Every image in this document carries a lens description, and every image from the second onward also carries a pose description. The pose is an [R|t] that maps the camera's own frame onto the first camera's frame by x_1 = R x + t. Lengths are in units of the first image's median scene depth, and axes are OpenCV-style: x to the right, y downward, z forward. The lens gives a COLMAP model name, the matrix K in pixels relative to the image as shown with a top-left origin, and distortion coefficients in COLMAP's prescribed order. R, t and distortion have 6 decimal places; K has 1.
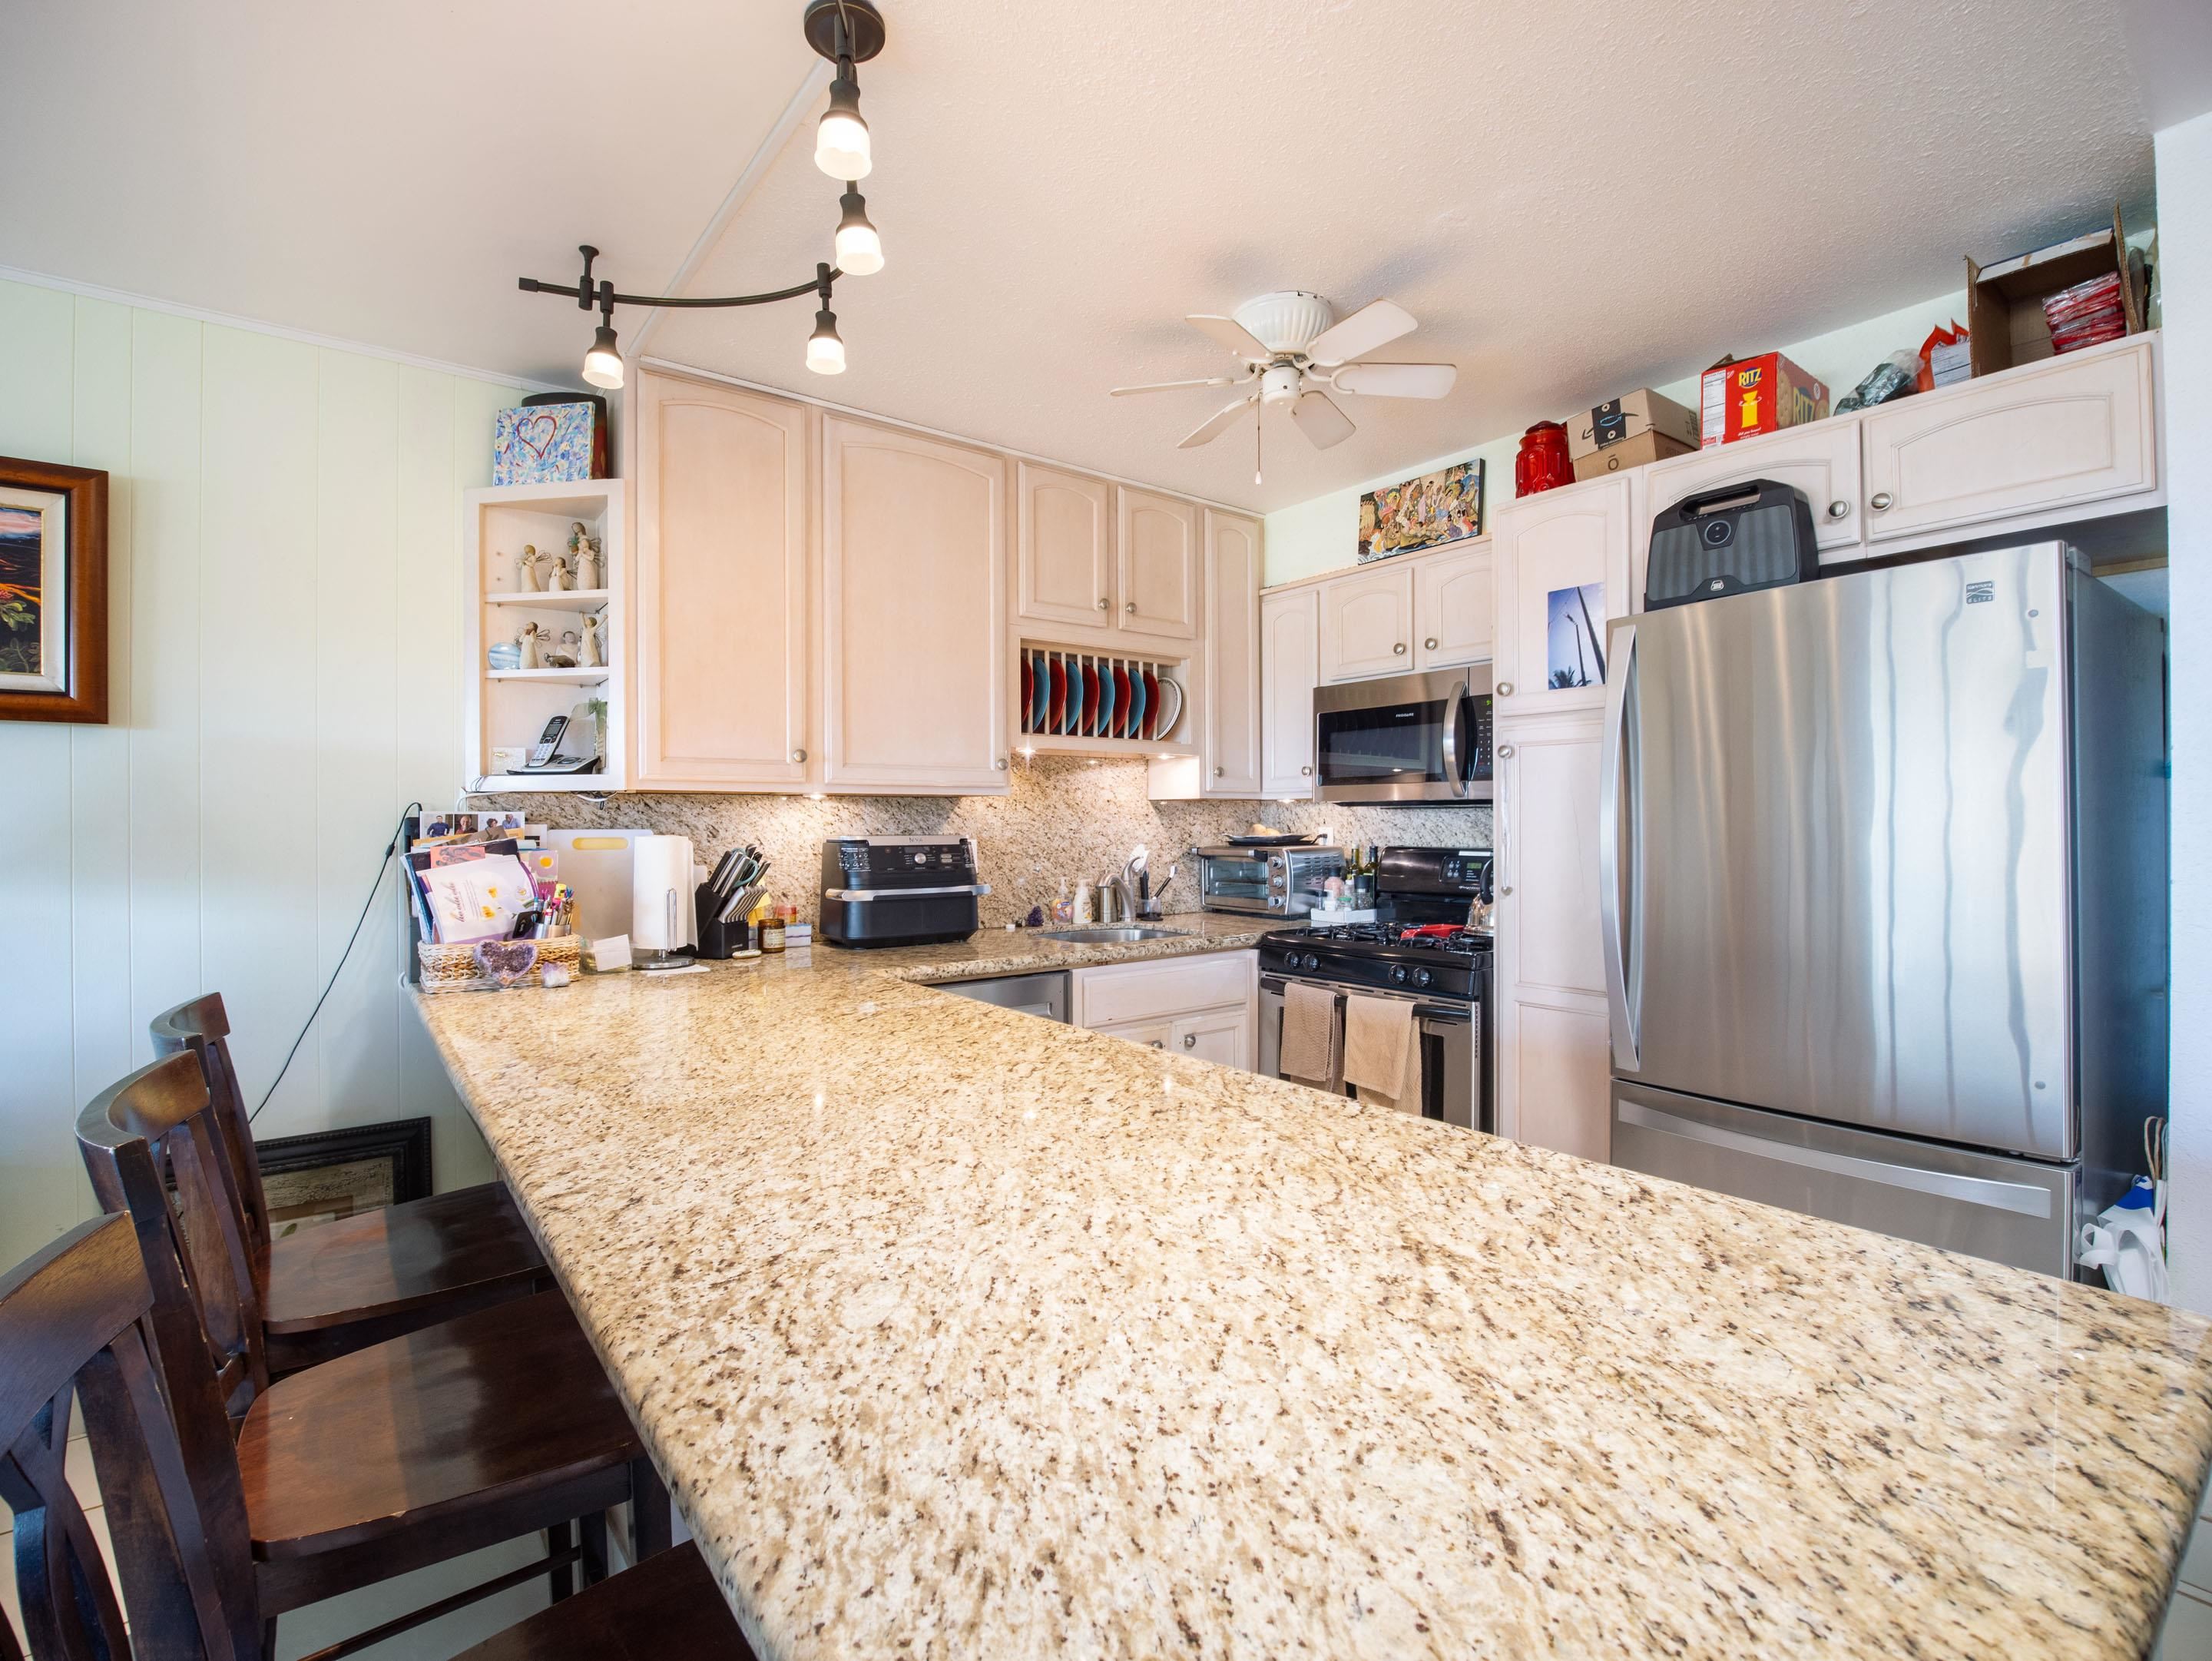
lens RADIAL K [[977.1, 0, 1106.0], [0, 977.1, 830.5], [0, 0, 1]] dist [-0.018586, -0.000285]
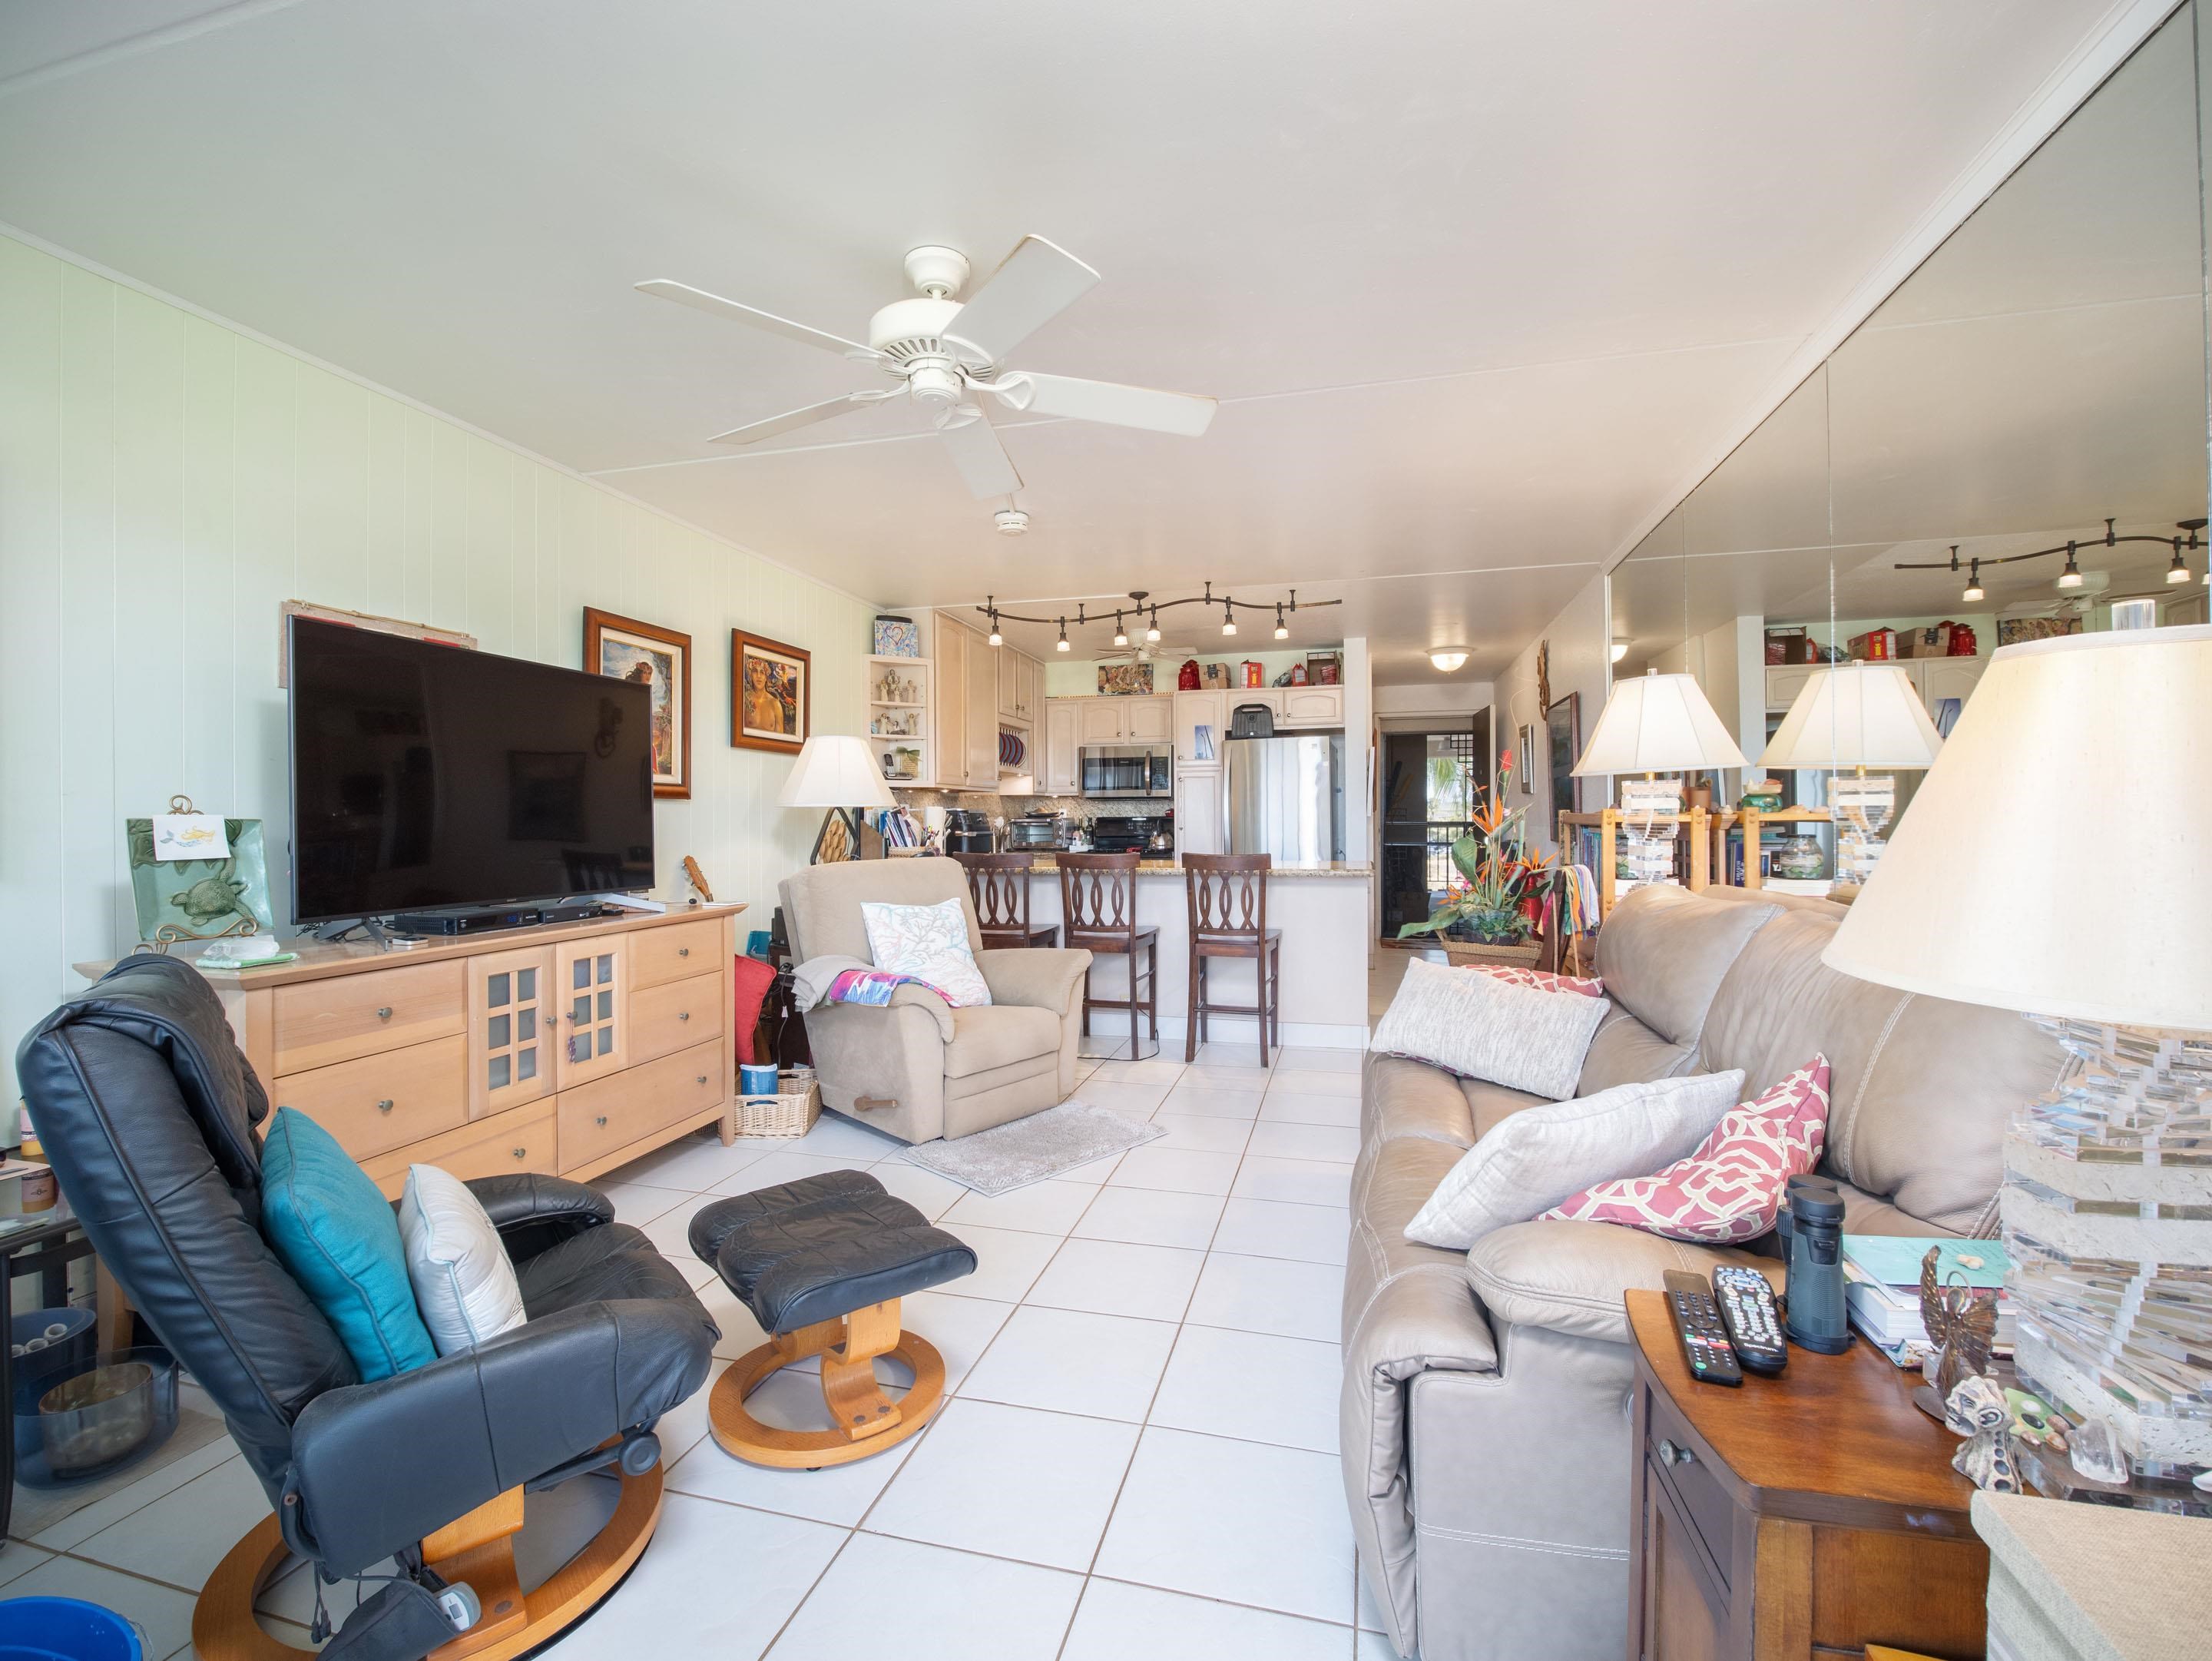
lens RADIAL K [[977.1, 0, 1106.0], [0, 977.1, 830.5], [0, 0, 1]] dist [-0.018586, -0.000285]
pose [[0.775140, -0.004664, 0.631772, -4.720513], [0.003533, 0.999989, 0.003048, 0.168900], [-0.631779, -0.000130, 0.775148, -3.235551]]
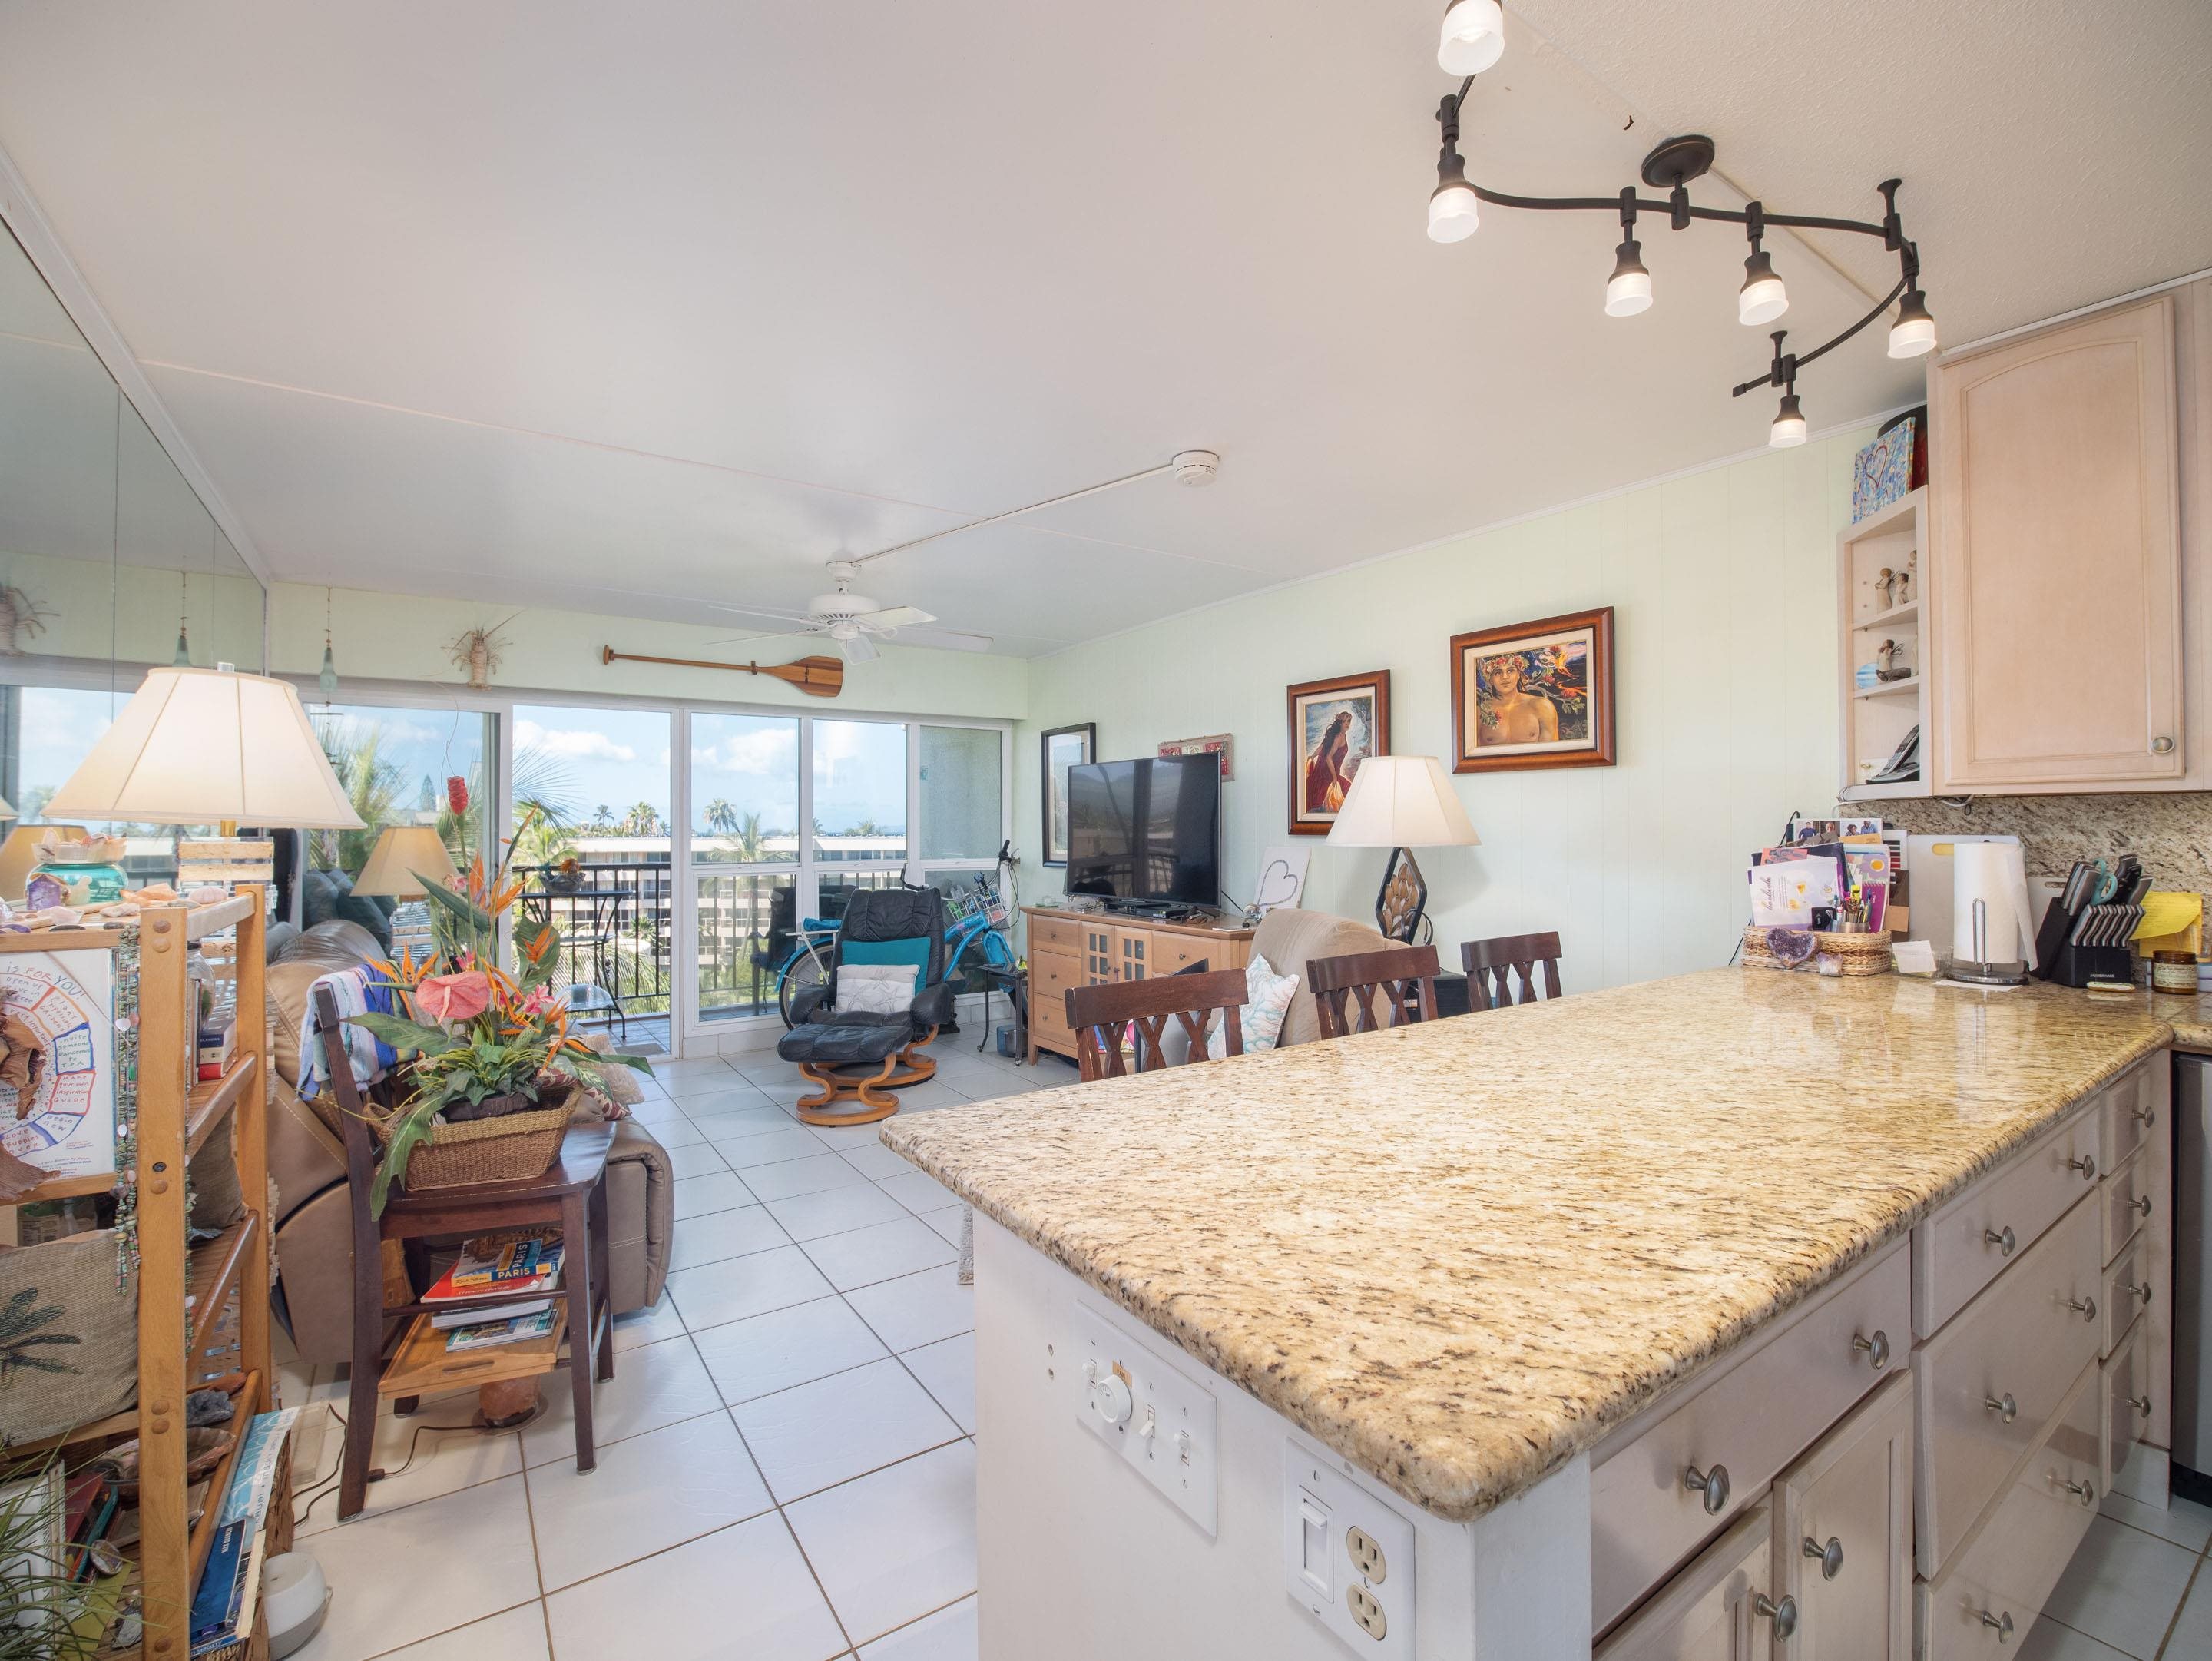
lens RADIAL K [[977.1, 0, 1106.0], [0, 977.1, 830.5], [0, 0, 1]] dist [-0.018586, -0.000285]
pose [[-0.034158, 0.005166, -0.999403, 1.377951], [-0.005560, 0.999970, 0.005359, -0.017889], [0.999401, 0.005739, -0.034128, 0.500179]]
